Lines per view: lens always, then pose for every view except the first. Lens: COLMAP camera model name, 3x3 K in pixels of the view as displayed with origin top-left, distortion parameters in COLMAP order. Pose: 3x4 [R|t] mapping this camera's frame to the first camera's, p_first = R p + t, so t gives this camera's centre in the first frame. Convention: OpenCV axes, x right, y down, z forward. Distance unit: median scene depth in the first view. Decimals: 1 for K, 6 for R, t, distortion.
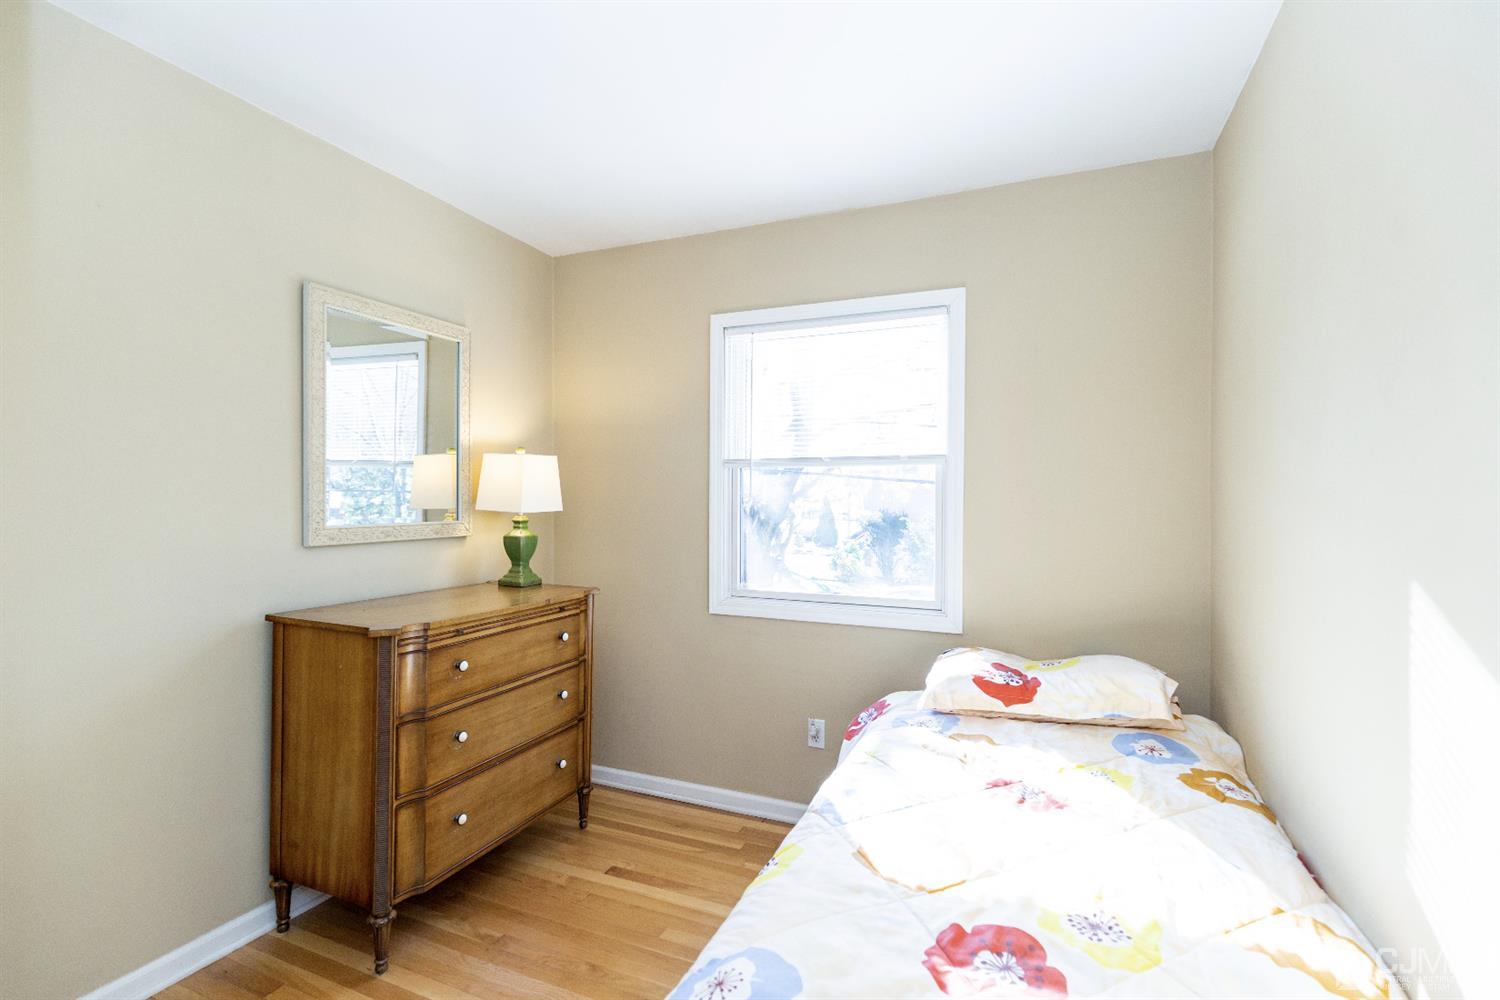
lens RADIAL K [[694.2, 0, 741.0], [0, 694.2, 503.3], [0, 0, 1]] dist [-0.000514, -0.000310]
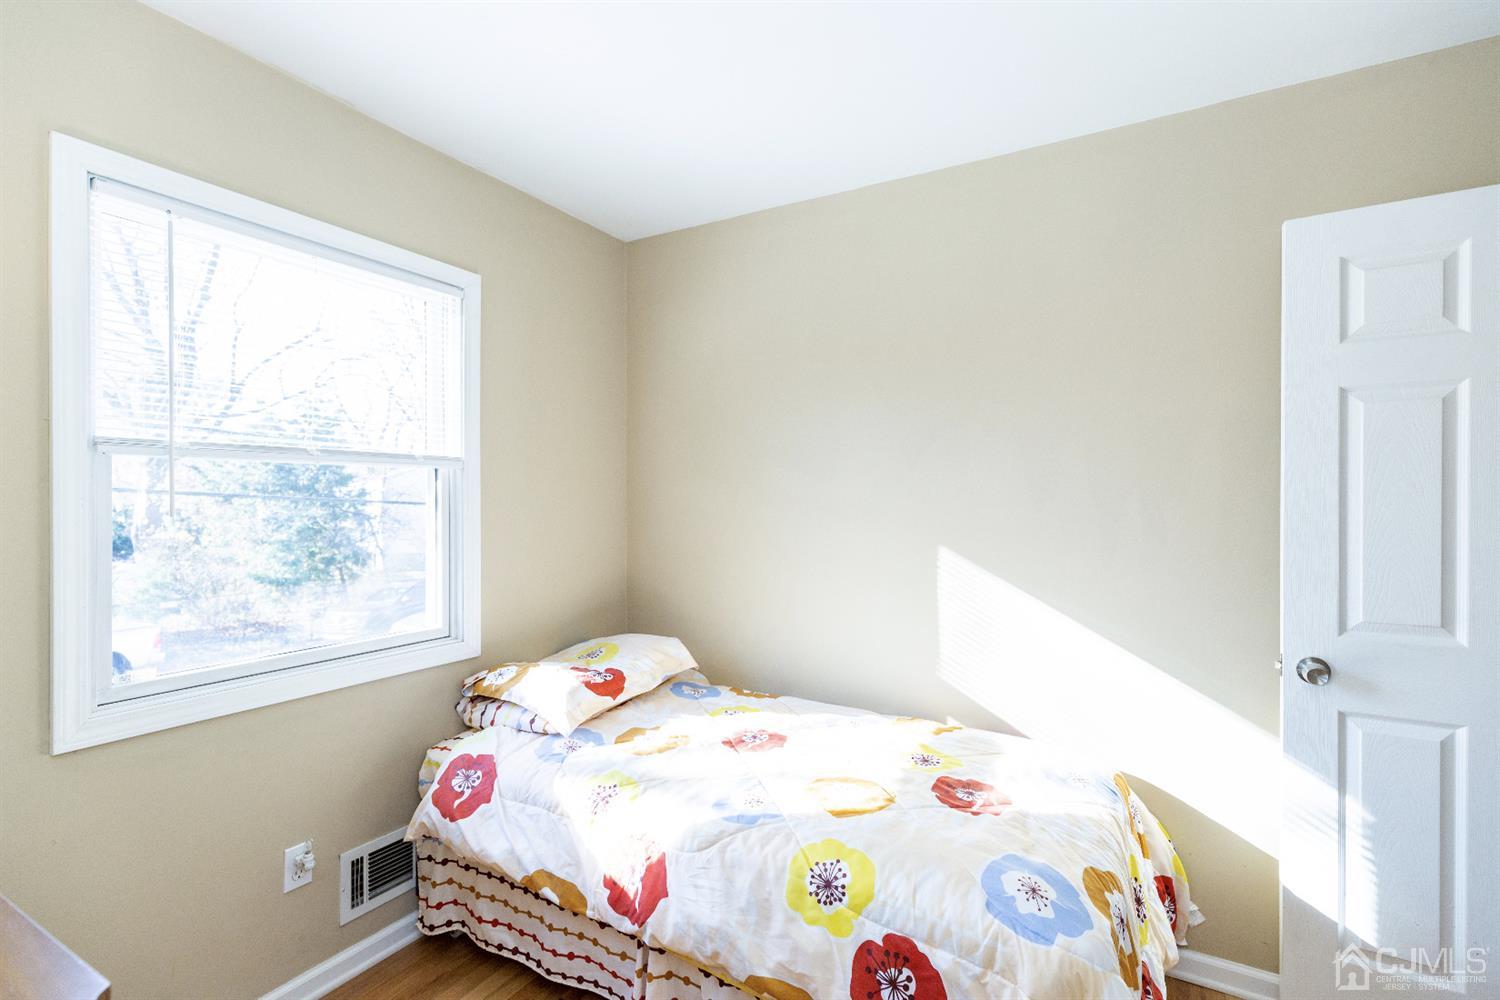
lens RADIAL K [[691.7, 0, 751.1], [0, 691.7, 502.5], [0, 0, 1]] dist [0.002001, 0.000685]
pose [[0.107763, -0.014688, 0.994068, -0.647965], [0.001665, 0.999892, 0.014593, -0.030363], [-0.994175, 0.000082, 0.107776, 0.650213]]
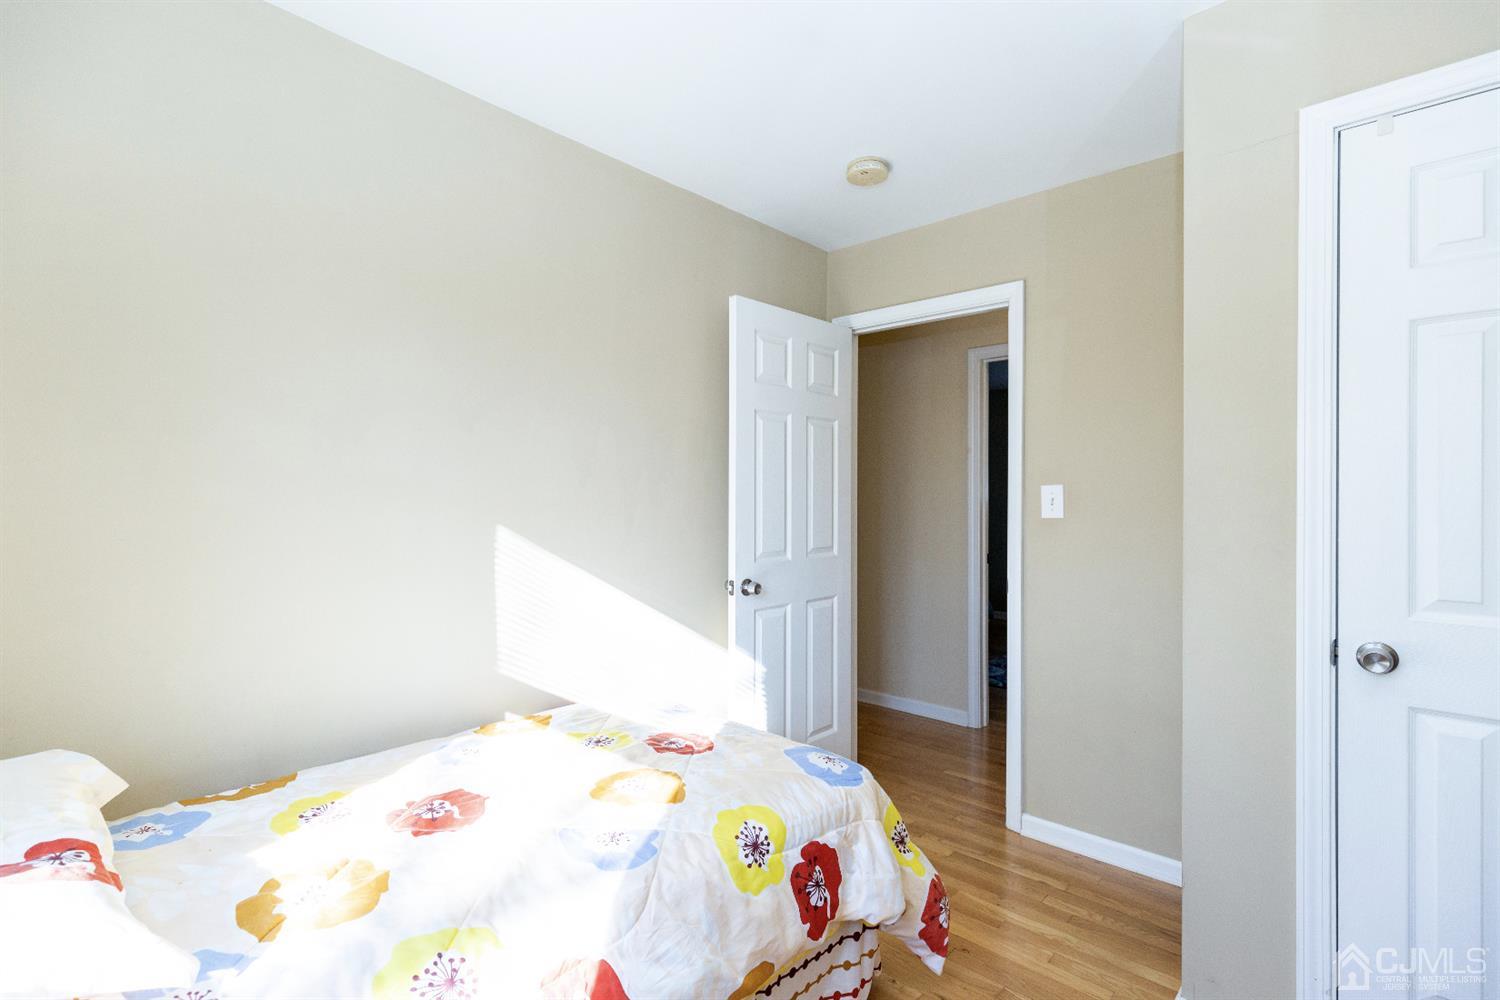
lens RADIAL K [[697.0, 0, 745.3], [0, 697.0, 498.3], [0, 0, 1]] dist [0.003992, 0.000363]
pose [[-0.947063, -0.007453, 0.320961, -0.186028], [-0.006397, 0.999970, 0.004344, 0.009289], [-0.320983, 0.002061, -0.947083, 1.287986]]
